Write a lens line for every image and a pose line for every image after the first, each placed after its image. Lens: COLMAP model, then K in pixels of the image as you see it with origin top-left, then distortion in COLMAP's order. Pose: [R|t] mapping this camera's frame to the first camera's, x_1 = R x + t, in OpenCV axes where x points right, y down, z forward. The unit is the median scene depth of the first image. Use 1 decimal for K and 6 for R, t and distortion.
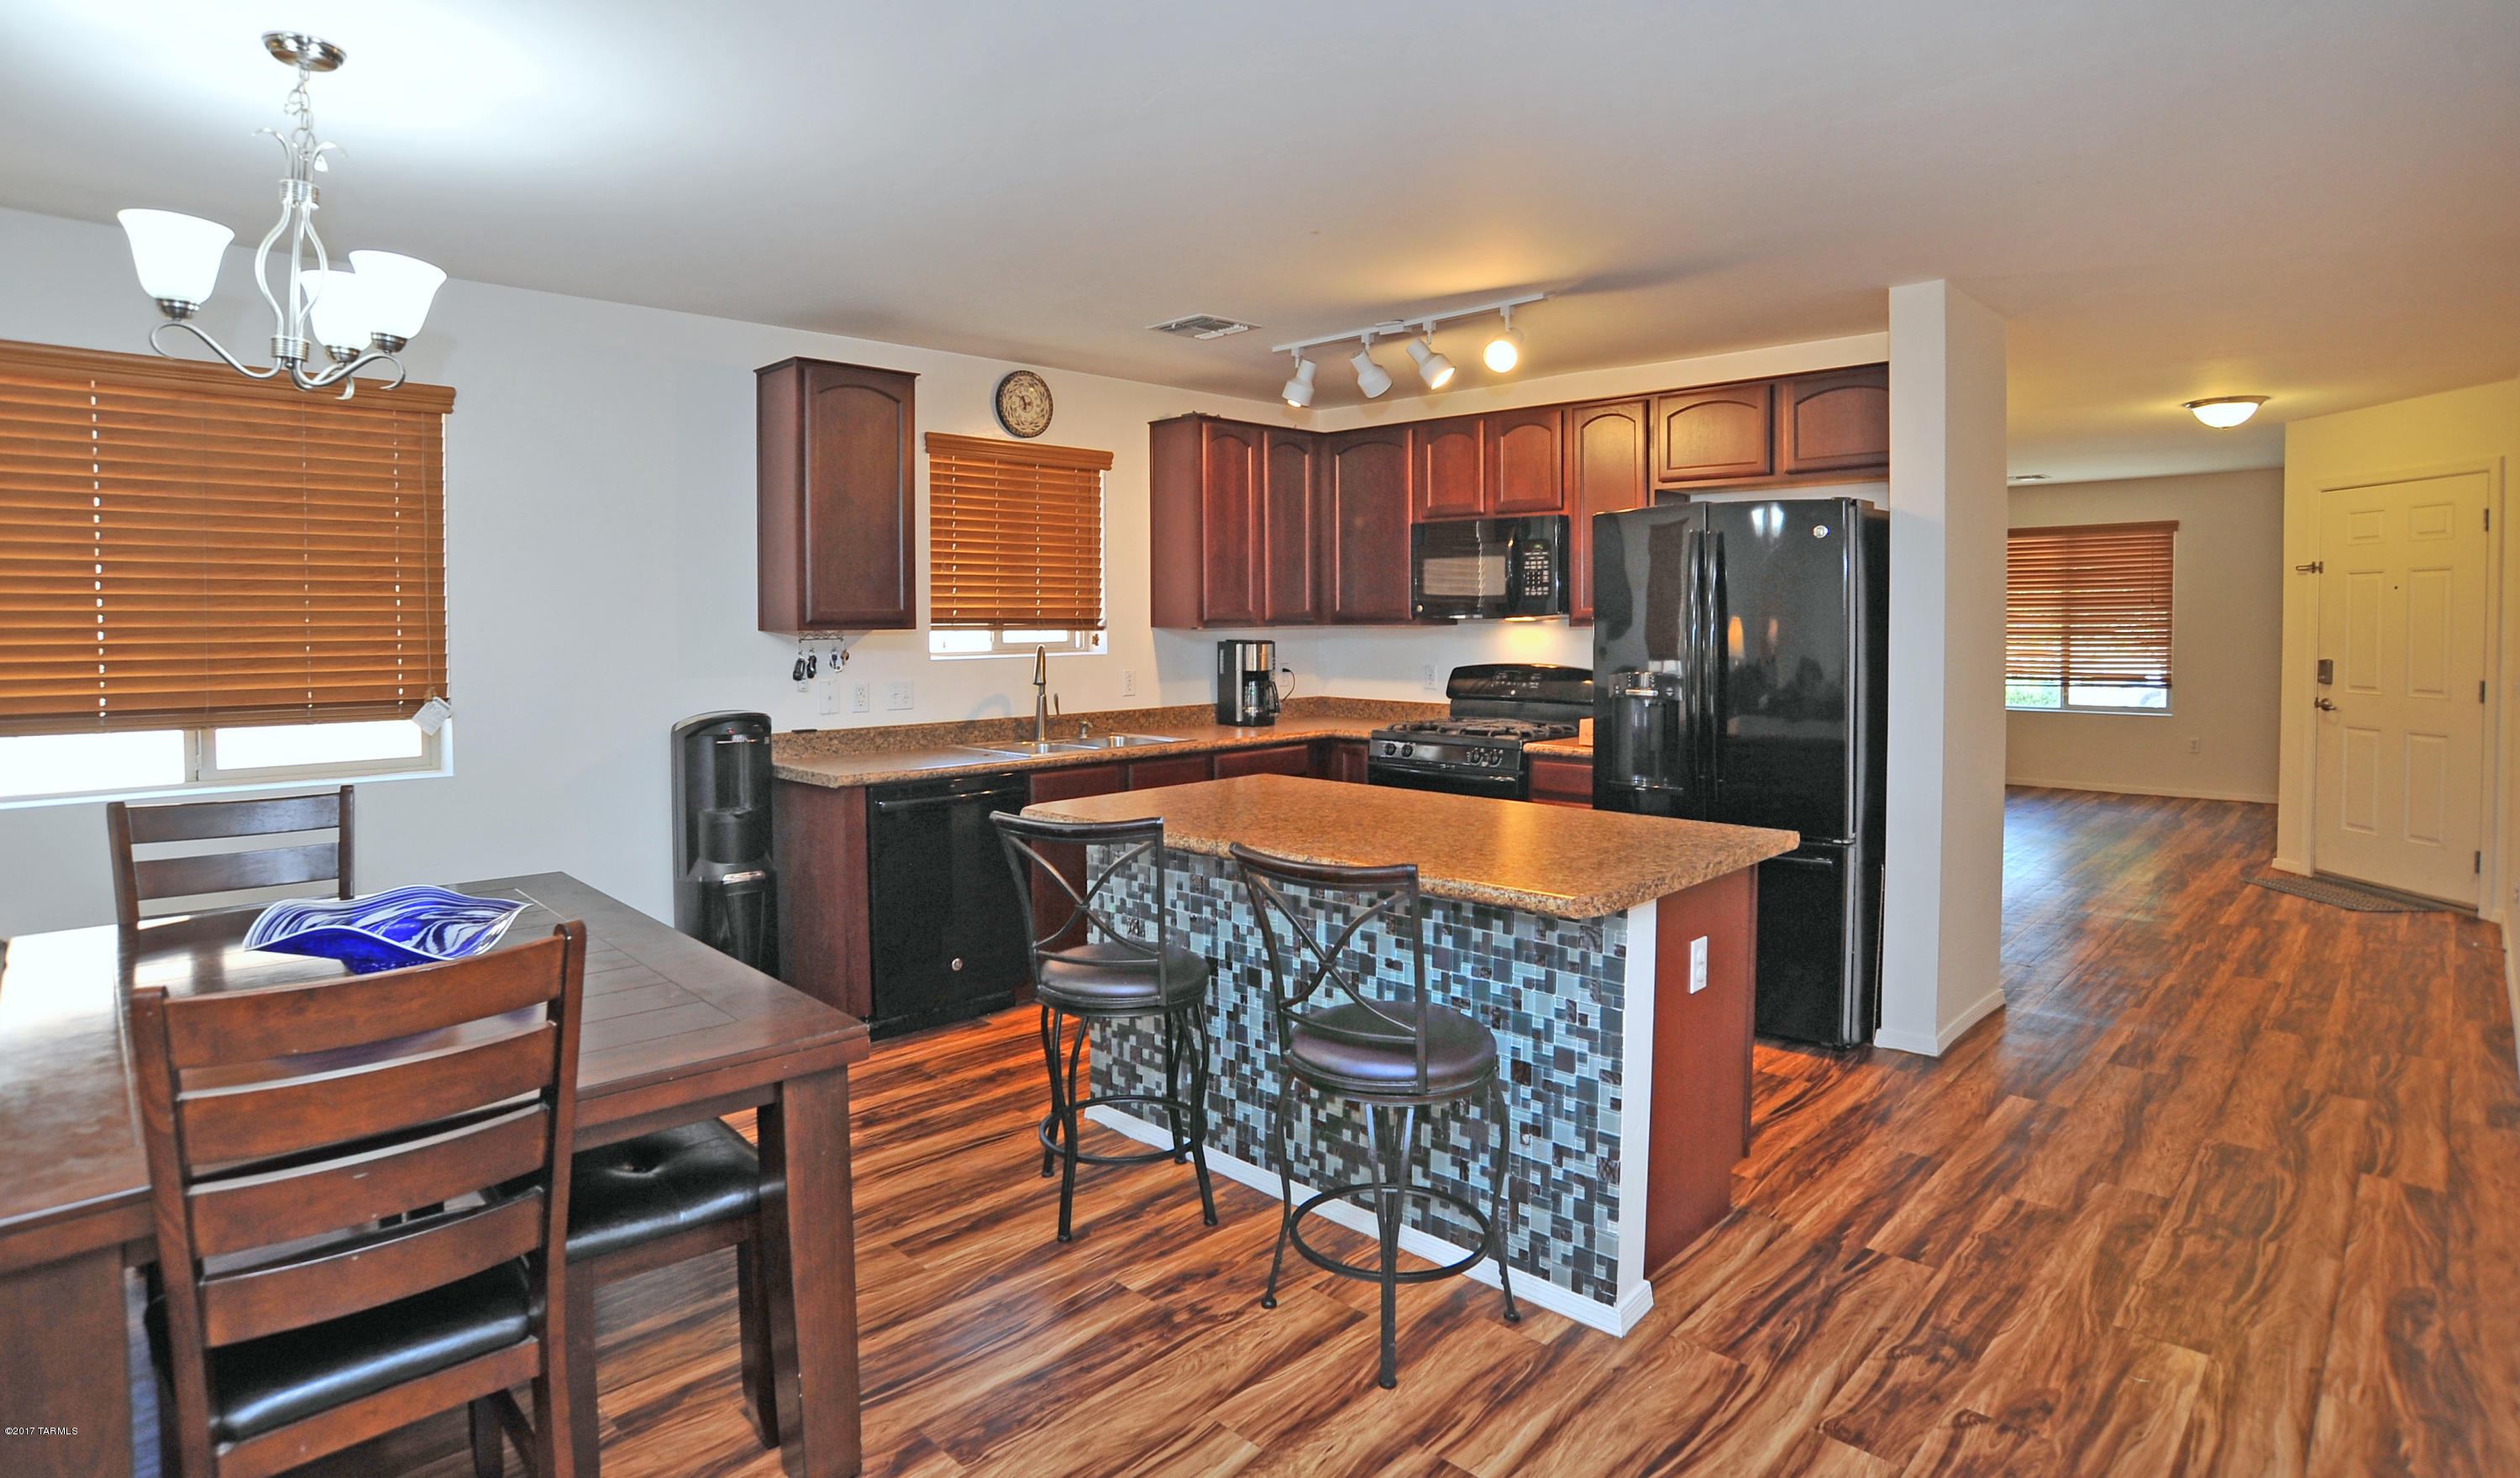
lens RADIAL K [[1294.5, 0, 1249.8], [0, 1294.5, 661.6], [0, 0, 1]] dist [-0.106278, 0.052692]
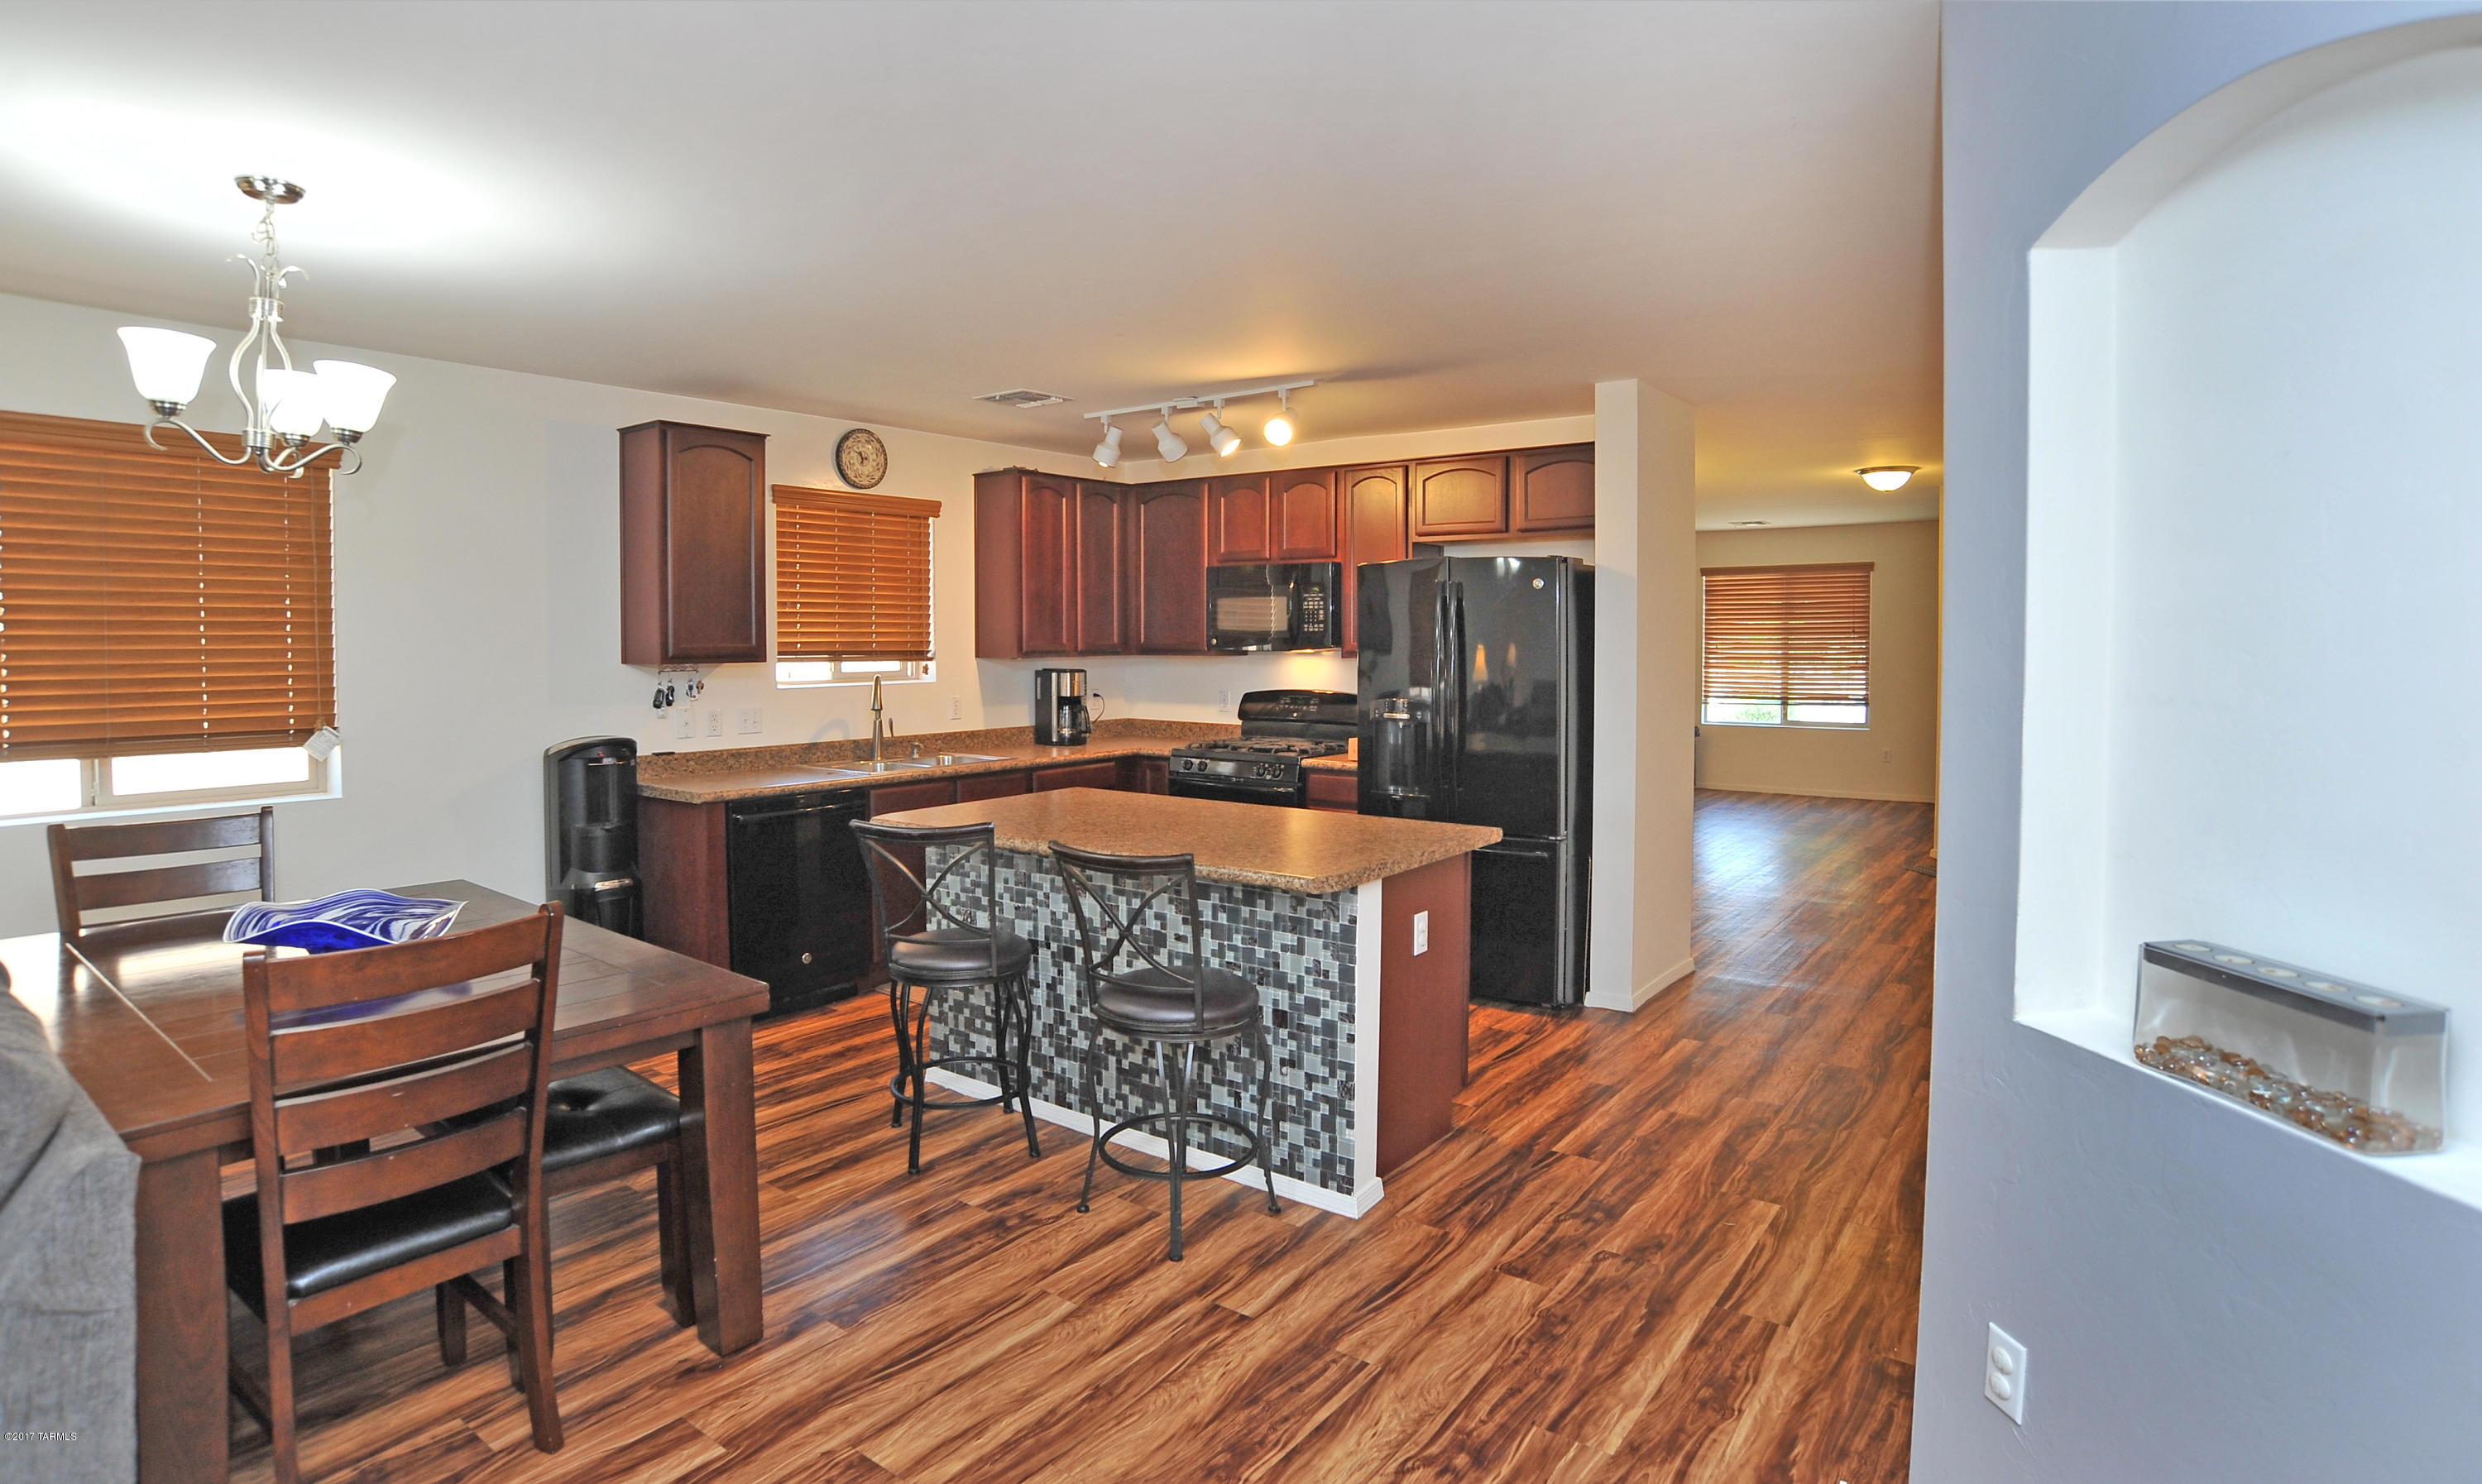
lens RADIAL K [[1261.3, 0, 1233.8], [0, 1261.3, 683.7], [0, 0, 1]] dist [-0.111835, 0.058851]
pose [[0.991077, -0.001803, 0.133275, 0.000525], [0.001315, 0.999992, 0.003751, -0.012690], [-0.133281, -0.003542, 0.991072, -0.169042]]
